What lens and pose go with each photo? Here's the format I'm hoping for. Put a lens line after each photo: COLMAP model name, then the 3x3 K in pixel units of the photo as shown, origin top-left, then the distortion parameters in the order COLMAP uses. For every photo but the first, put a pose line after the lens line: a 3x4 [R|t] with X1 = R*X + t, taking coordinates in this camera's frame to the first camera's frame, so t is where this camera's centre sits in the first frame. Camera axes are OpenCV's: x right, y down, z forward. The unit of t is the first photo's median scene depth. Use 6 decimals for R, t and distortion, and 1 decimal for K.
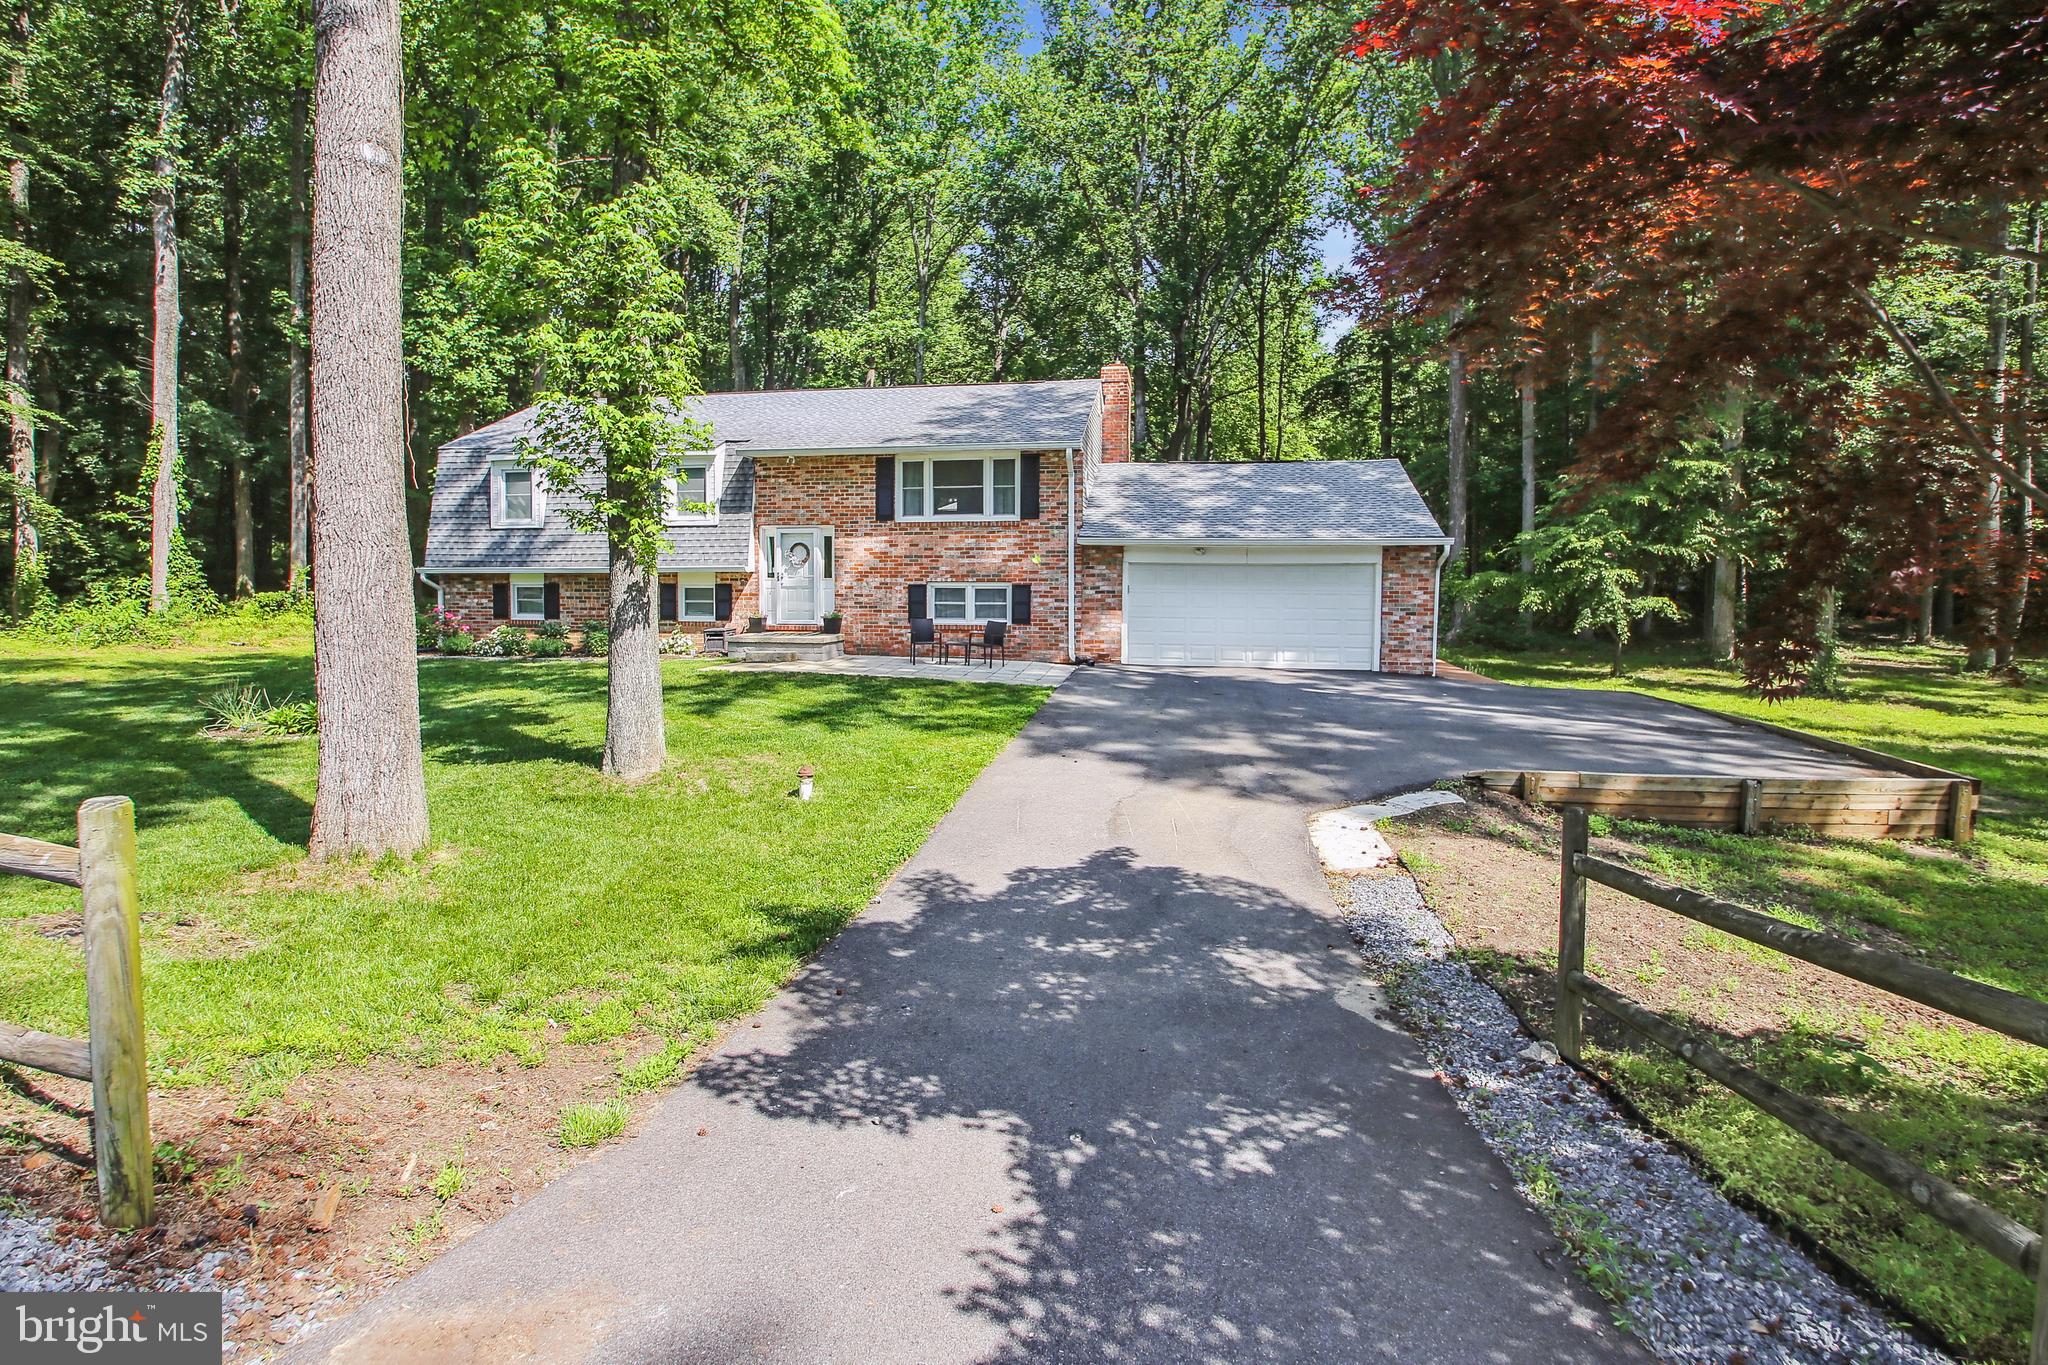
lens RADIAL K [[937.9, 0, 1013.8], [0, 937.9, 664.9], [0, 0, 1]] dist [-0.035136, 0.000739]
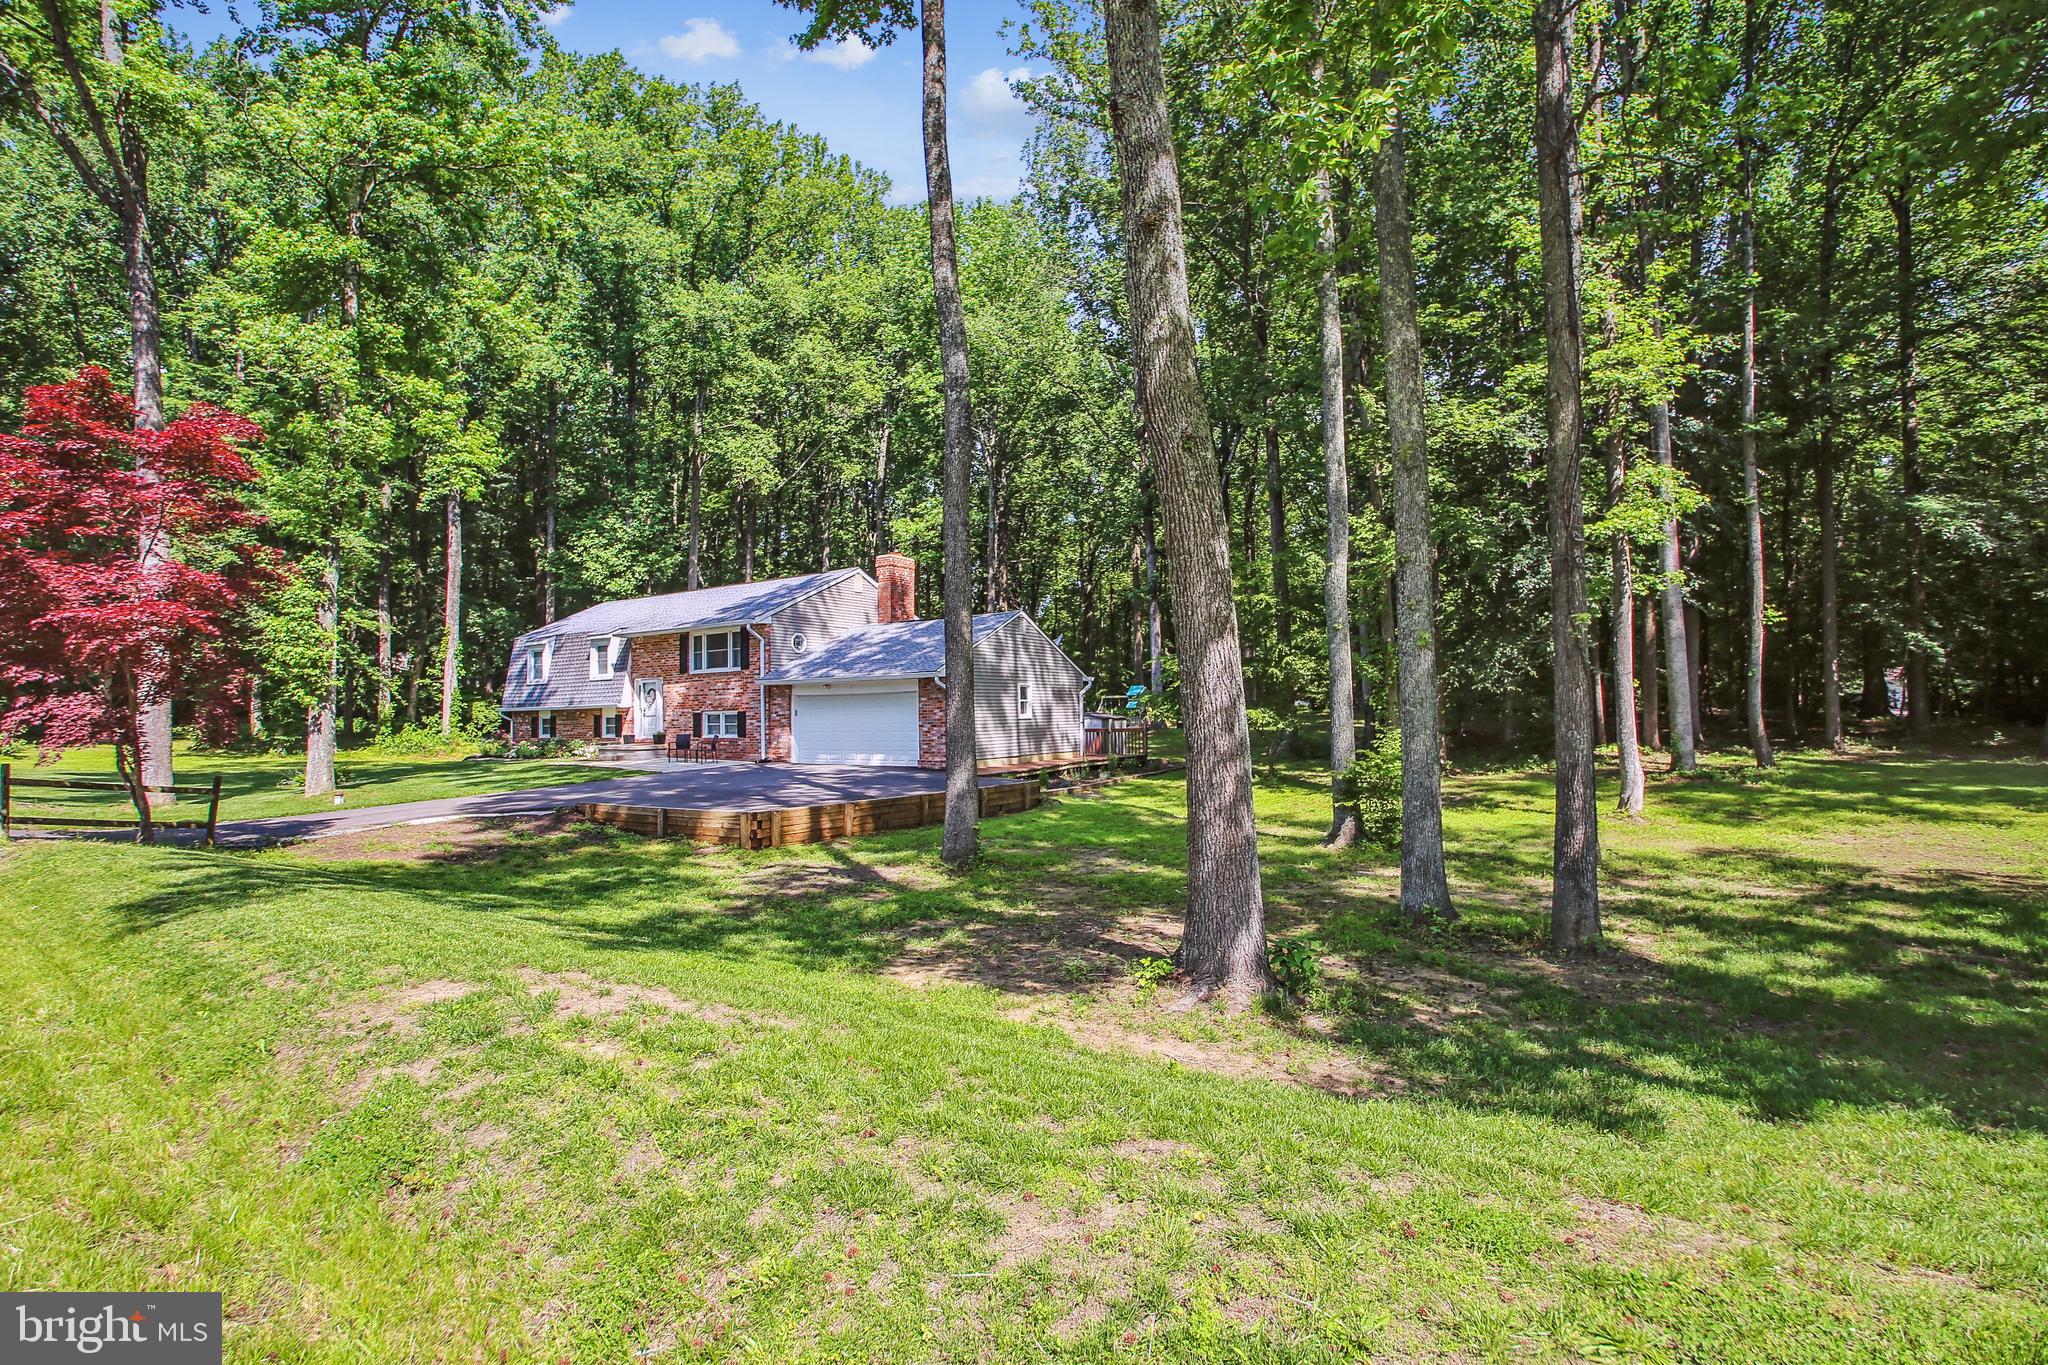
lens RADIAL K [[927.7, 0, 1024.0], [0, 927.7, 682.5], [0, 0, 1]] dist [-0.009760, 0.000080]
pose [[0.918540, -0.034524, -0.393817, 1.013464], [-0.011207, 0.993505, -0.113235, 0.033661], [0.395169, 0.108425, 0.912187, -0.208551]]
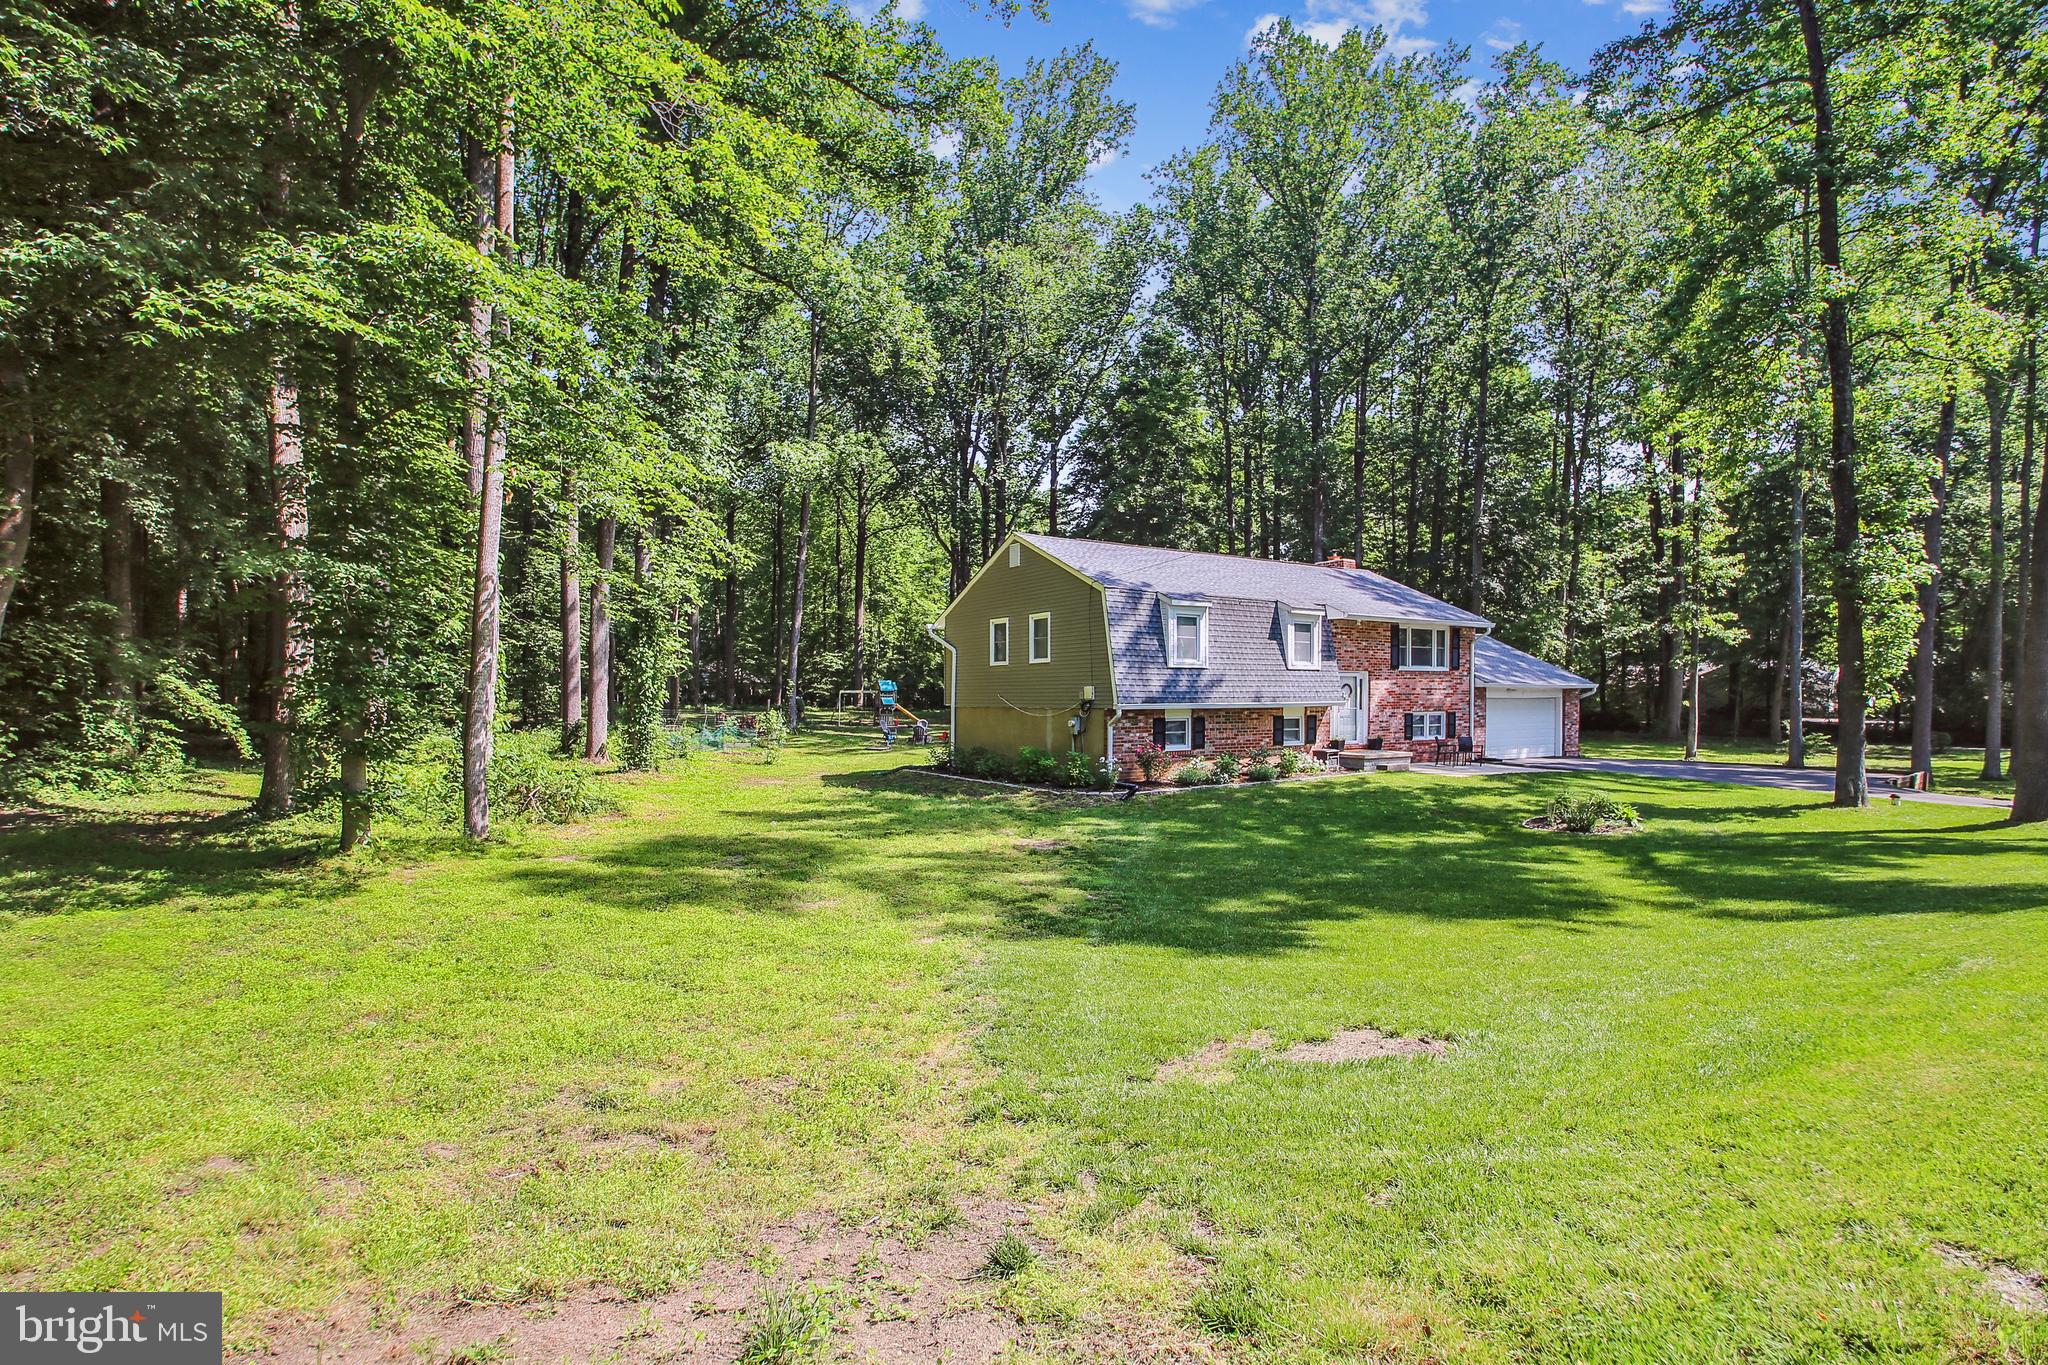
lens RADIAL K [[927.7, 0, 1024.0], [0, 927.7, 682.5], [0, 0, 1]] dist [-0.009760, 0.000080]
pose [[0.740948, 0.002084, 0.671559, -1.490127], [0.055932, 0.996329, -0.064804, -0.073548], [-0.669229, 0.085578, 0.738112, 0.339063]]
